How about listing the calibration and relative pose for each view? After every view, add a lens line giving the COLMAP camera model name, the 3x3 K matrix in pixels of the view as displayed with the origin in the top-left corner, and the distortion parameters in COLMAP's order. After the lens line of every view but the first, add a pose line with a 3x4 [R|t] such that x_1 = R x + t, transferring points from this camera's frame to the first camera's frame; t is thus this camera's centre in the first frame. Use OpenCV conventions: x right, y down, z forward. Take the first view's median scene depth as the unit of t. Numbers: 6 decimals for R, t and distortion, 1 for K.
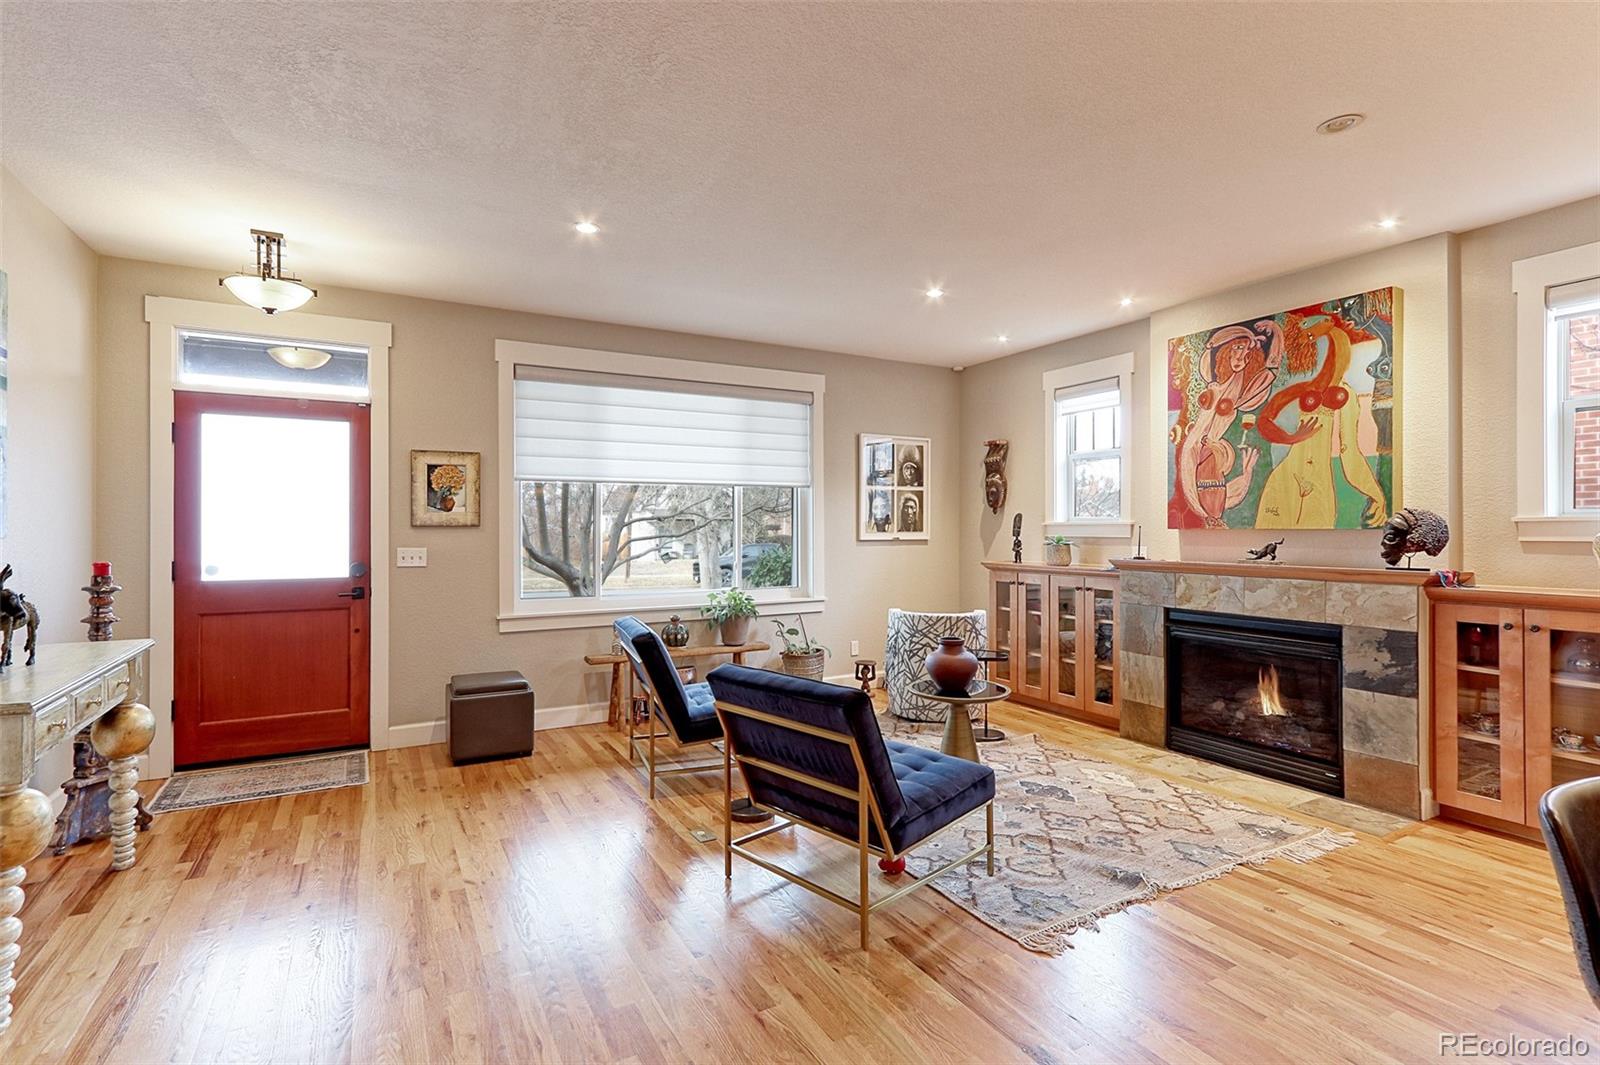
lens RADIAL K [[774.3, 0, 768.3], [0, 774.3, 523.1], [0, 0, 1]] dist [0.002166, 0.002762]
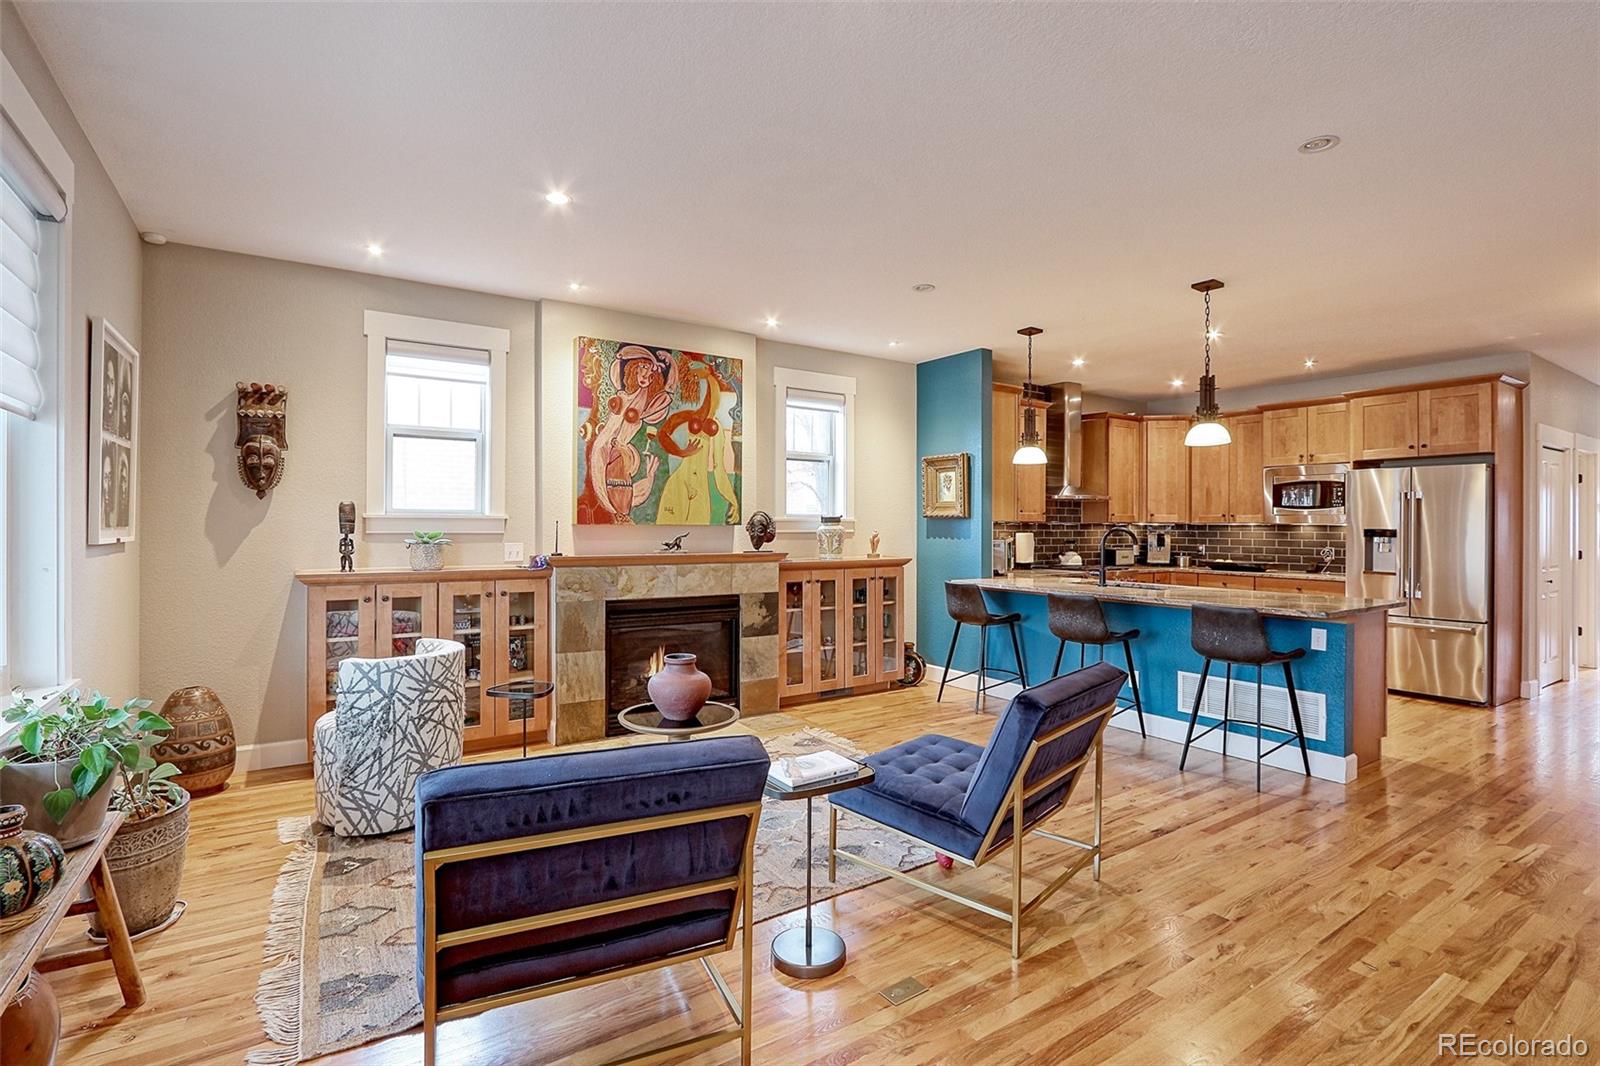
lens RADIAL K [[774.3, 0, 797.6], [0, 774.3, 525.1], [0, 0, 1]] dist [0.002166, 0.002762]
pose [[-0.117879, 0.001188, 0.993027, -0.607371], [-0.011858, 0.999926, -0.002604, 0.009434], [-0.992957, -0.012082, -0.117856, 0.981999]]
